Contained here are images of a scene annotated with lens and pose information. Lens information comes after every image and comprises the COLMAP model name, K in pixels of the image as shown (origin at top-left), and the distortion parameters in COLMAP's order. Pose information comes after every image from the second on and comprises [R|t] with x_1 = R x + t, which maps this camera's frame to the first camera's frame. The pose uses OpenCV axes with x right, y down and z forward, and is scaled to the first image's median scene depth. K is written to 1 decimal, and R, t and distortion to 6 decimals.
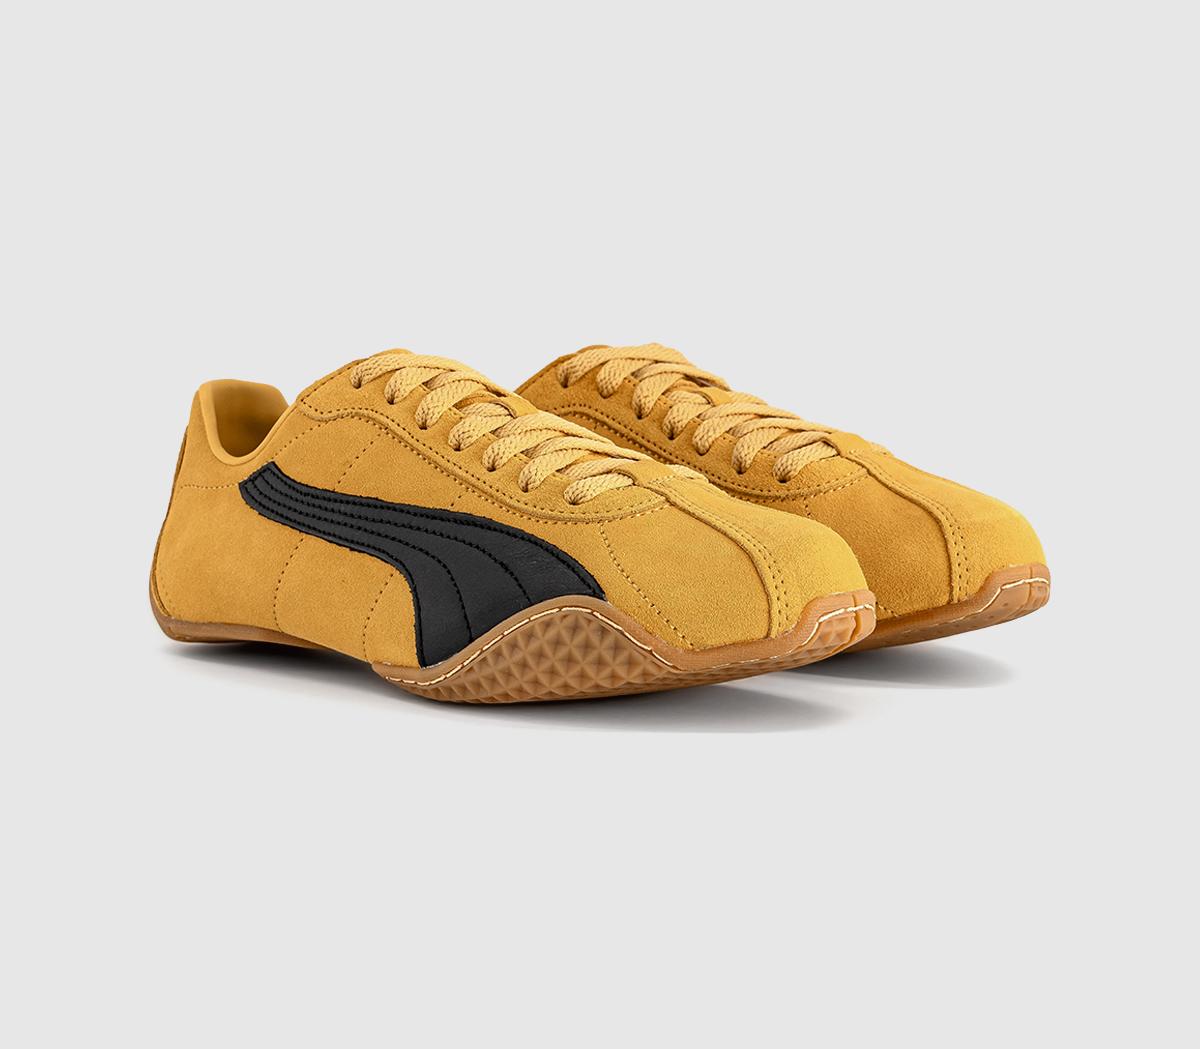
lens RADIAL K [[2041.5, 0, 600.0], [0, 2041.5, 524.5], [0, 0, 1]] dist [-0.040219, -0.012283]
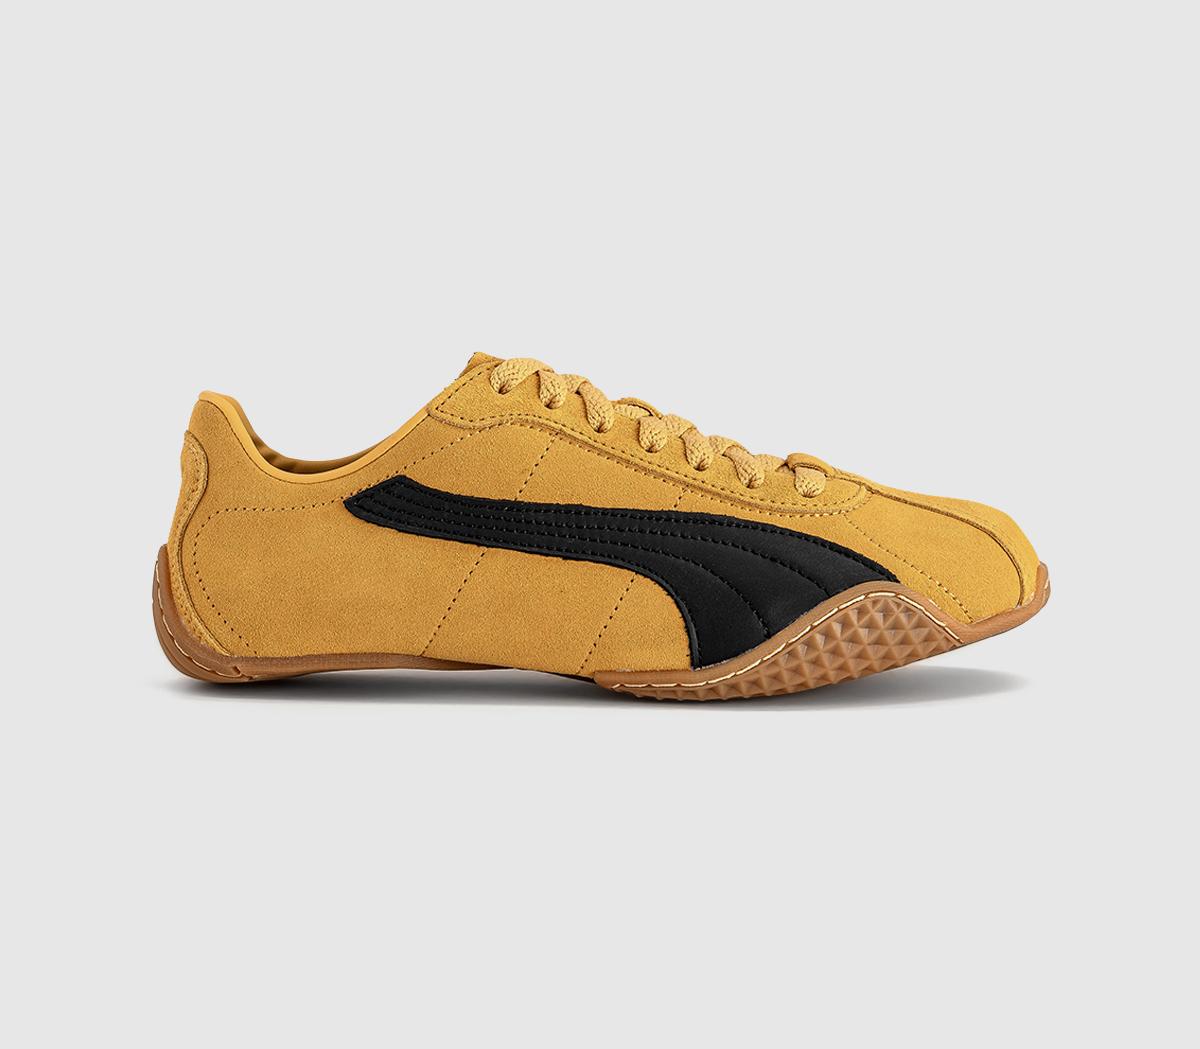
lens RADIAL K [[2041.5, 0, 600.0], [0, 2041.5, 524.5], [0, 0, 1]] dist [-0.040219, -0.012283]
pose [[0.844379, -0.061999, 0.532147, -0.678041], [0.064462, 0.997822, 0.013969, -0.017968], [-0.531854, 0.022508, 0.846537, 0.184271]]
